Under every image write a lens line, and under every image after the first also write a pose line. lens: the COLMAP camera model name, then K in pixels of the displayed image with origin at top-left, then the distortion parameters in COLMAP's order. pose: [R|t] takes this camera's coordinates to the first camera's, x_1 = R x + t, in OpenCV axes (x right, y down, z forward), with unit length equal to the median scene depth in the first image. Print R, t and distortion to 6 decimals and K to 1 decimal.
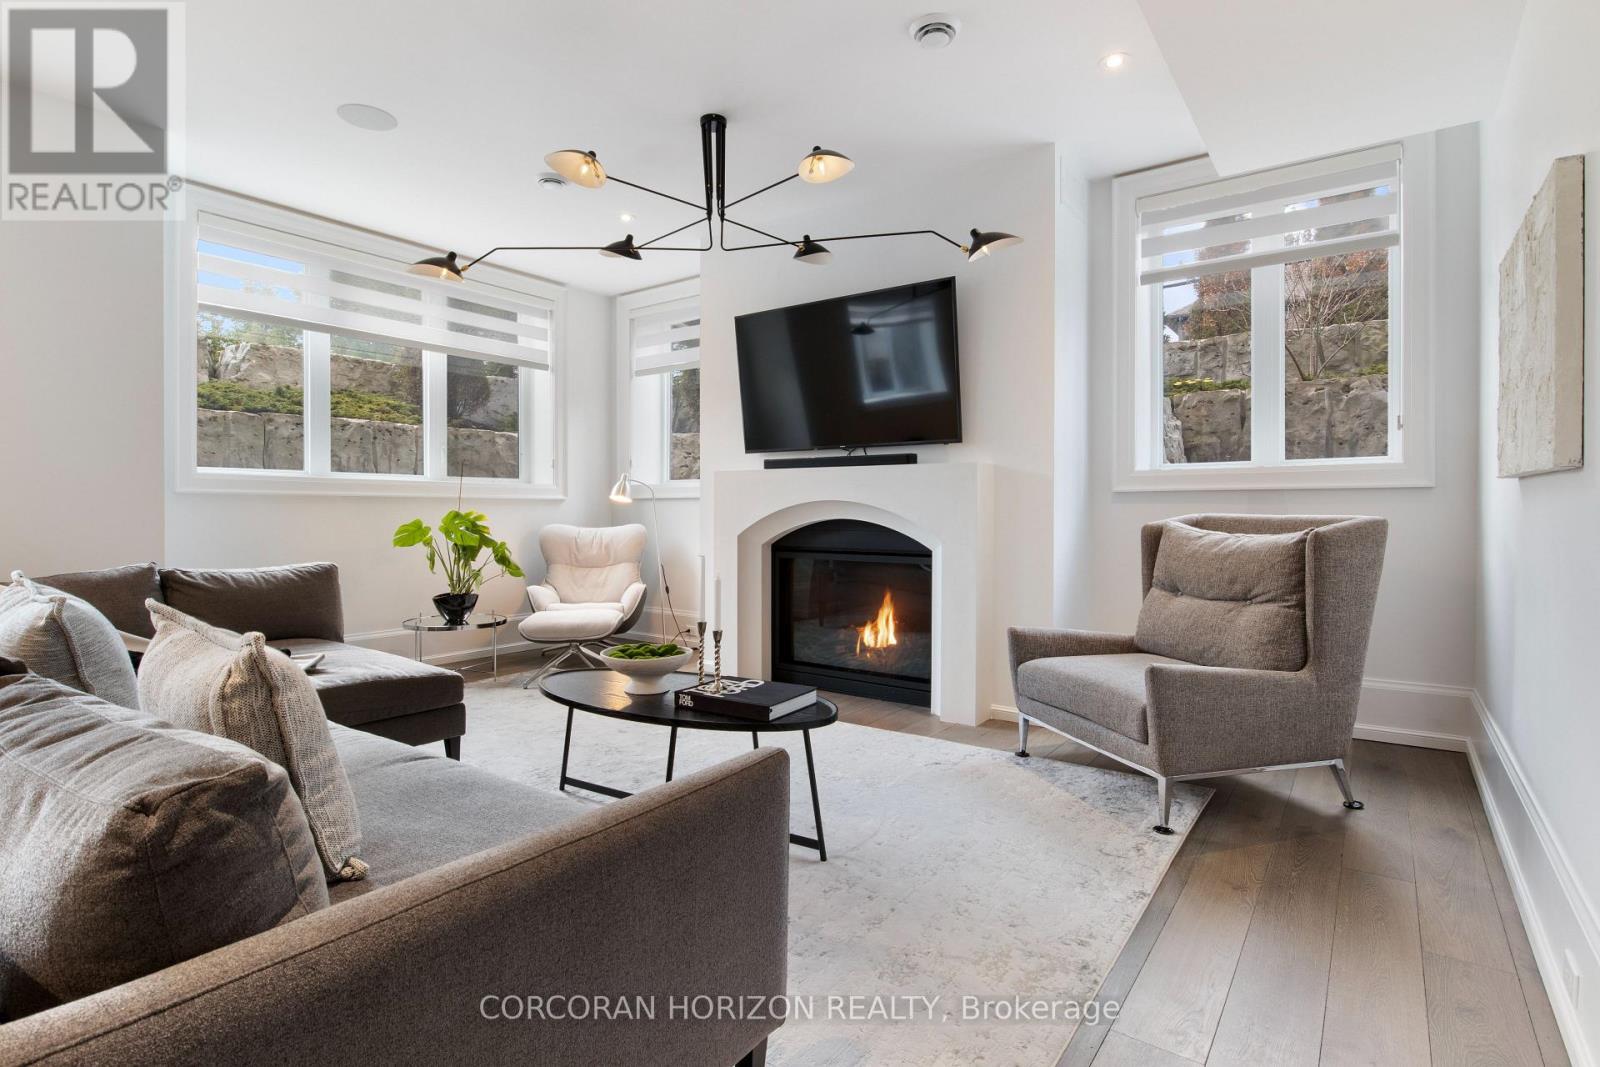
lens RADIAL K [[809.9, 0, 800.0], [0, 809.9, 533.5], [0, 0, 1]] dist [-0.032055, -0.000665]
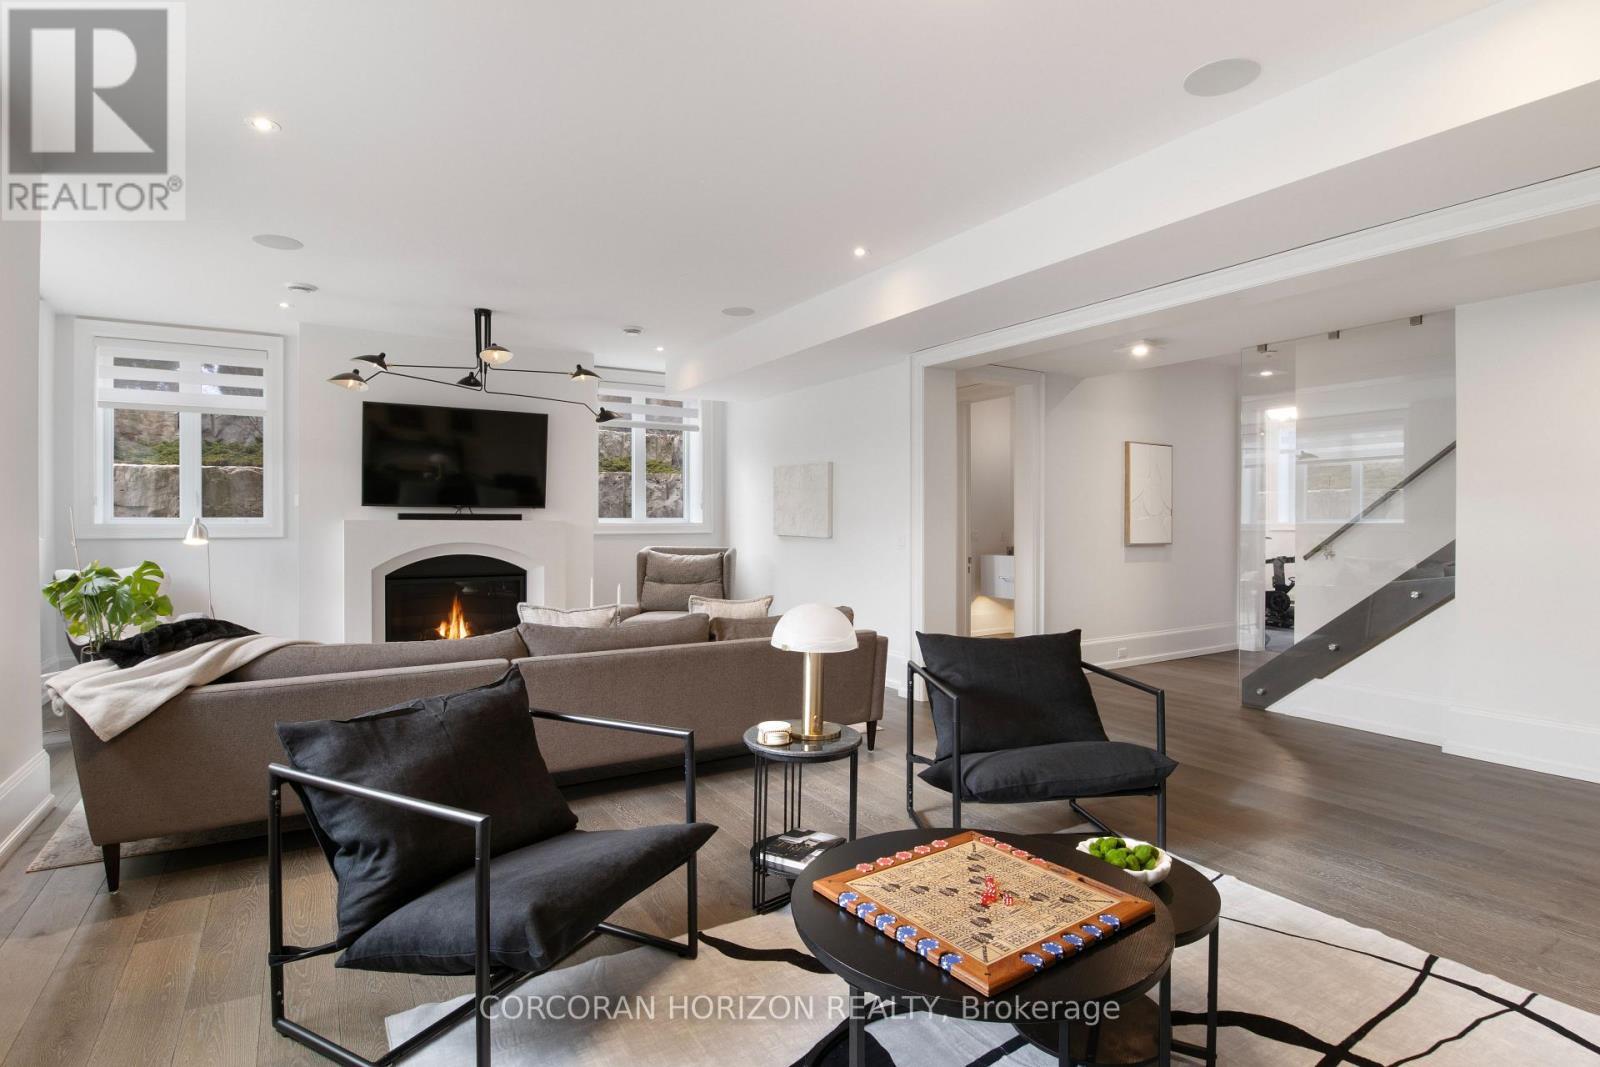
lens RADIAL K [[796.1, 0, 800.0], [0, 796.1, 533.5], [0, 0, 1]] dist [-0.025708, 0.000561]
pose [[0.340323, -0.006201, 0.940288, -1.189607], [0.033141, 0.999436, -0.005403, -0.030658], [-0.939724, 0.033000, 0.340336, -0.089220]]
